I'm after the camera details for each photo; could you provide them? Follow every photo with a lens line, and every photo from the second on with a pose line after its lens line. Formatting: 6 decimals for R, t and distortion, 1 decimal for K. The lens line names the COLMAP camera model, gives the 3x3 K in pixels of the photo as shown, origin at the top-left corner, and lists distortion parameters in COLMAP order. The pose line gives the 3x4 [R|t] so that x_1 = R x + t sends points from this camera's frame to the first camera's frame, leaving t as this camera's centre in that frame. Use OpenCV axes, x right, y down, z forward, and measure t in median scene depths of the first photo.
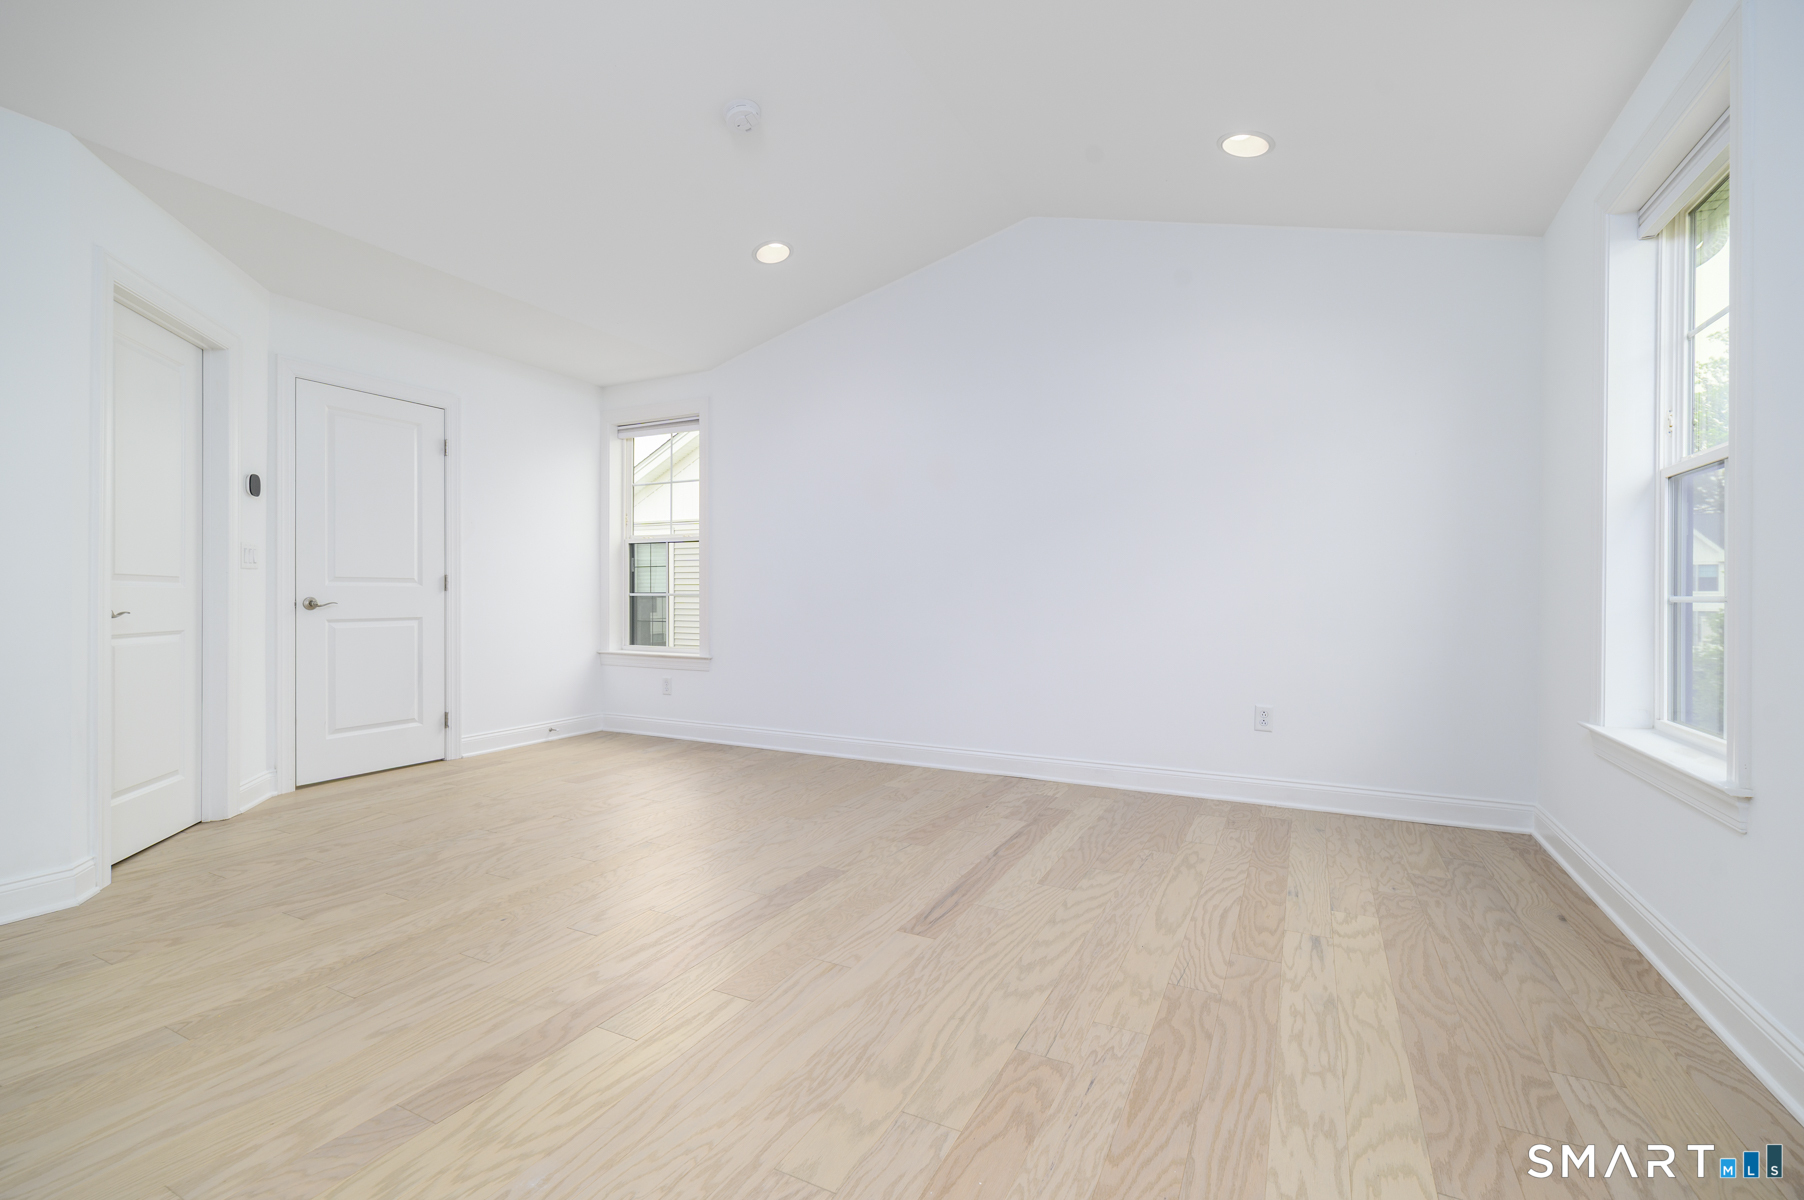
lens RADIAL K [[785.0, 0, 919.0], [0, 785.0, 598.8], [0, 0, 1]] dist [0.002505, -0.001629]
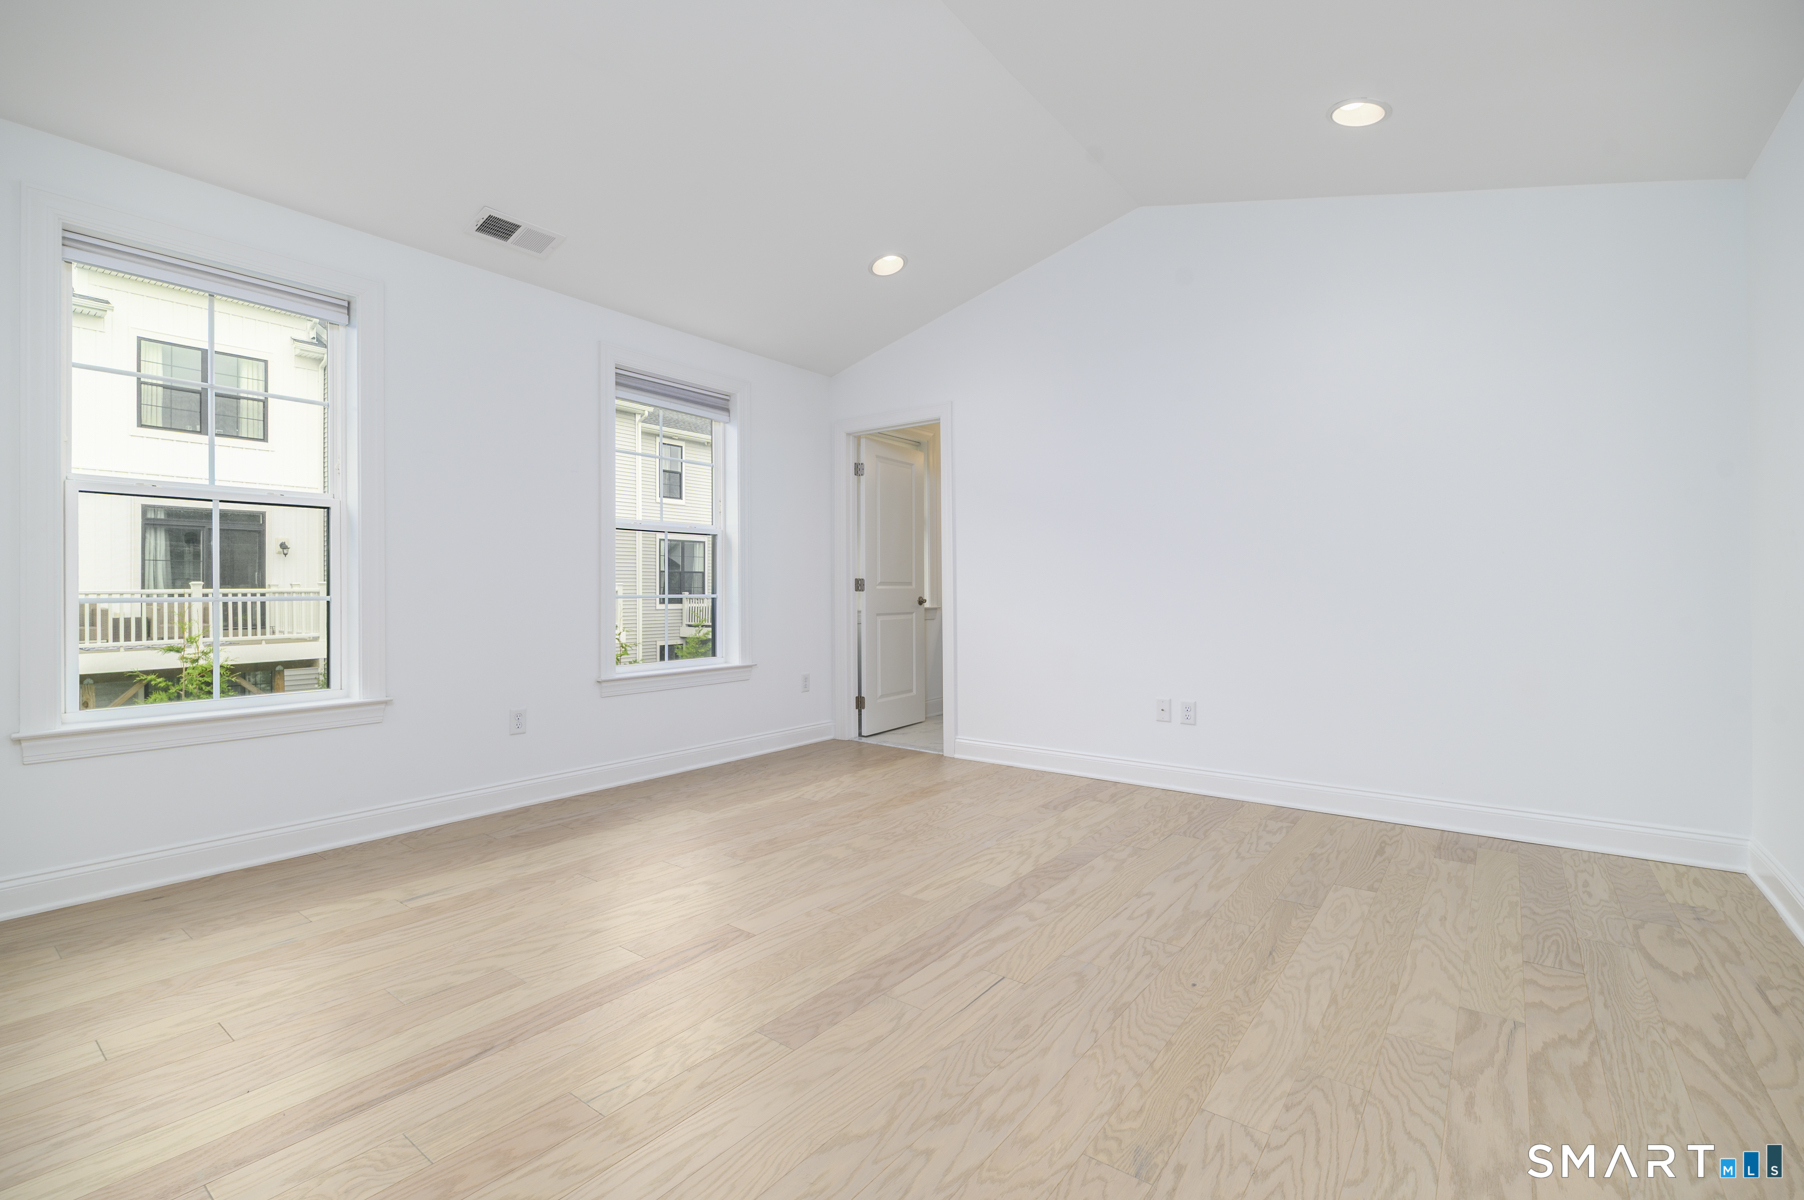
lens RADIAL K [[785.0, 0, 908.6], [0, 785.0, 590.4], [0, 0, 1]] dist [0.002505, -0.001629]
pose [[-0.982525, 0.002318, 0.186118, -0.385746], [0.003163, 0.999986, 0.004246, -0.013008], [-0.186106, 0.004760, -0.982518, 1.858147]]
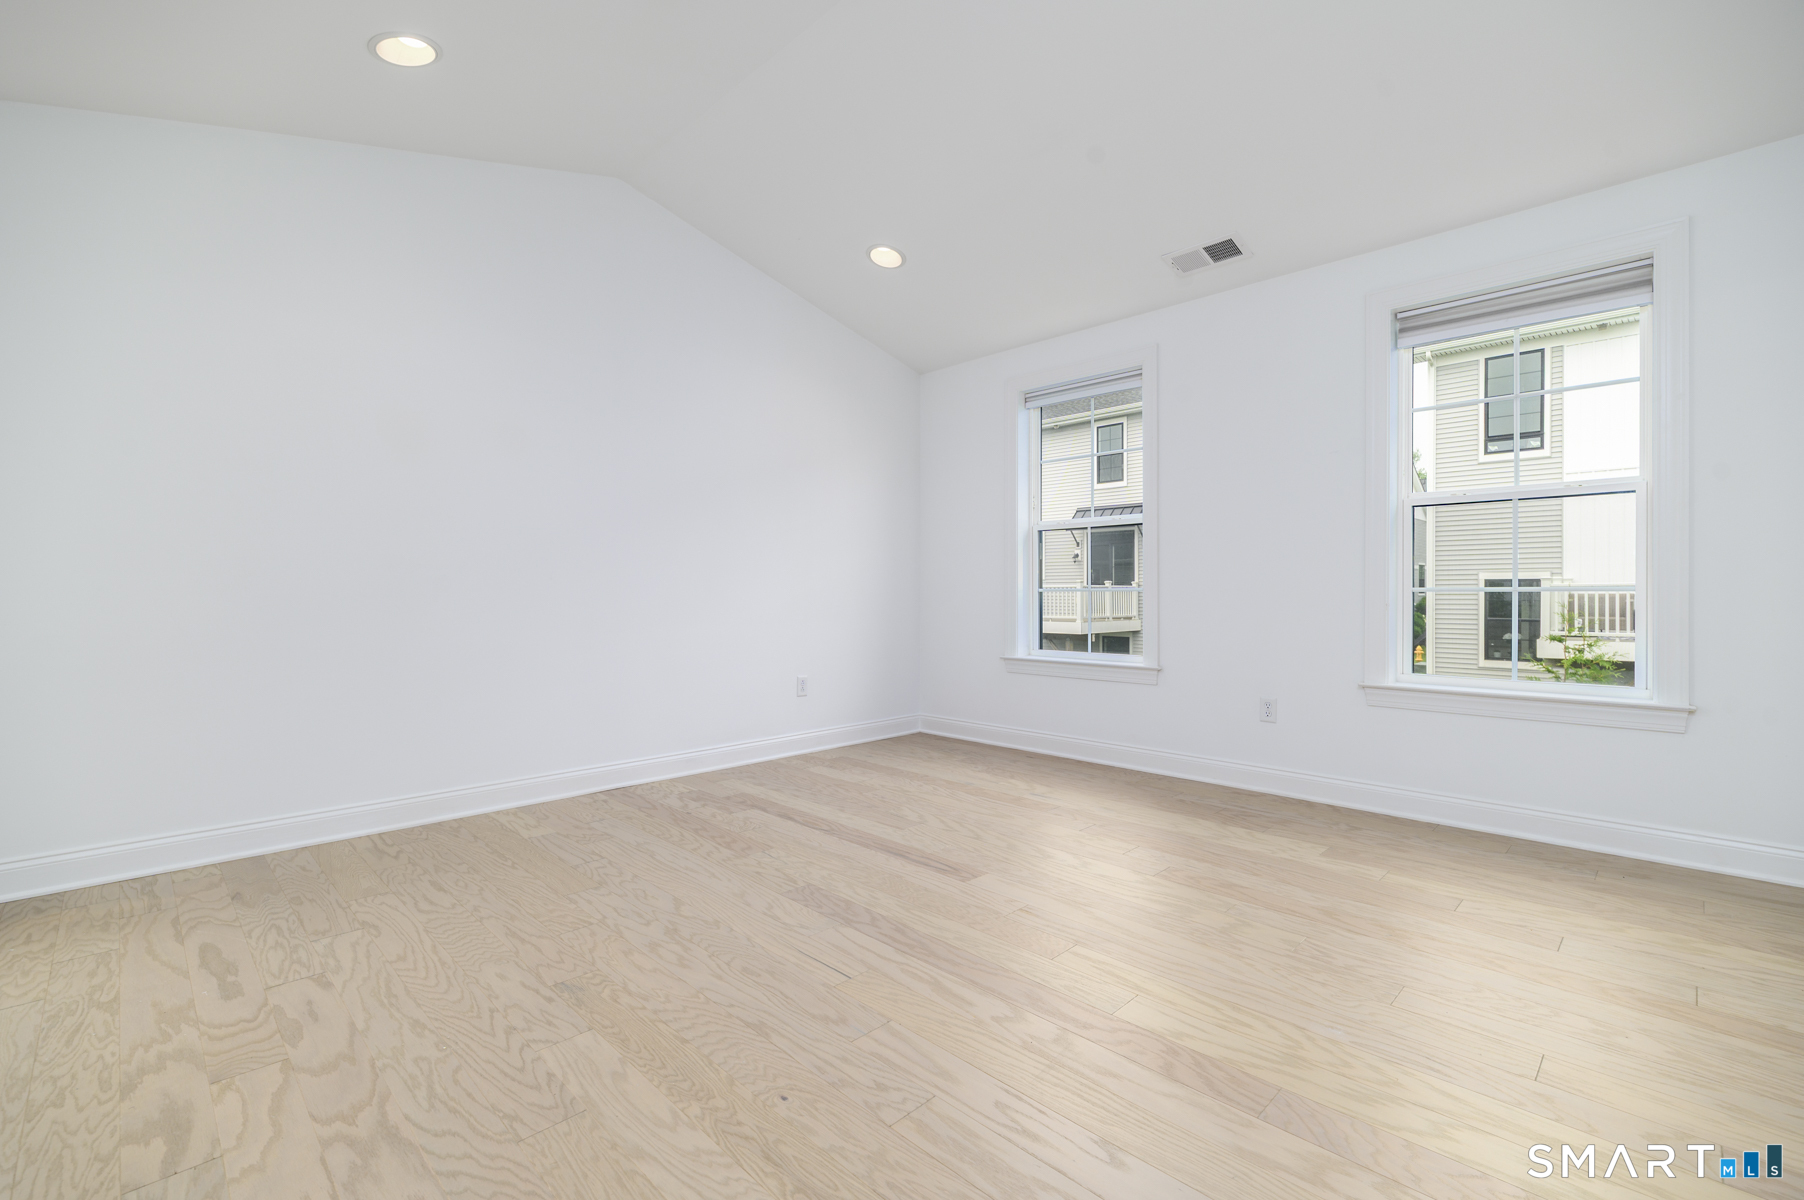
lens RADIAL K [[785.0, 0, 885.0], [0, 785.0, 595.8], [0, 0, 1]] dist [0.002505, -0.001629]
pose [[0.326502, -0.009069, 0.945153, -1.089278], [0.007947, 0.999945, 0.006849, 0.000817], [-0.945163, 0.005275, 0.326556, 0.709857]]
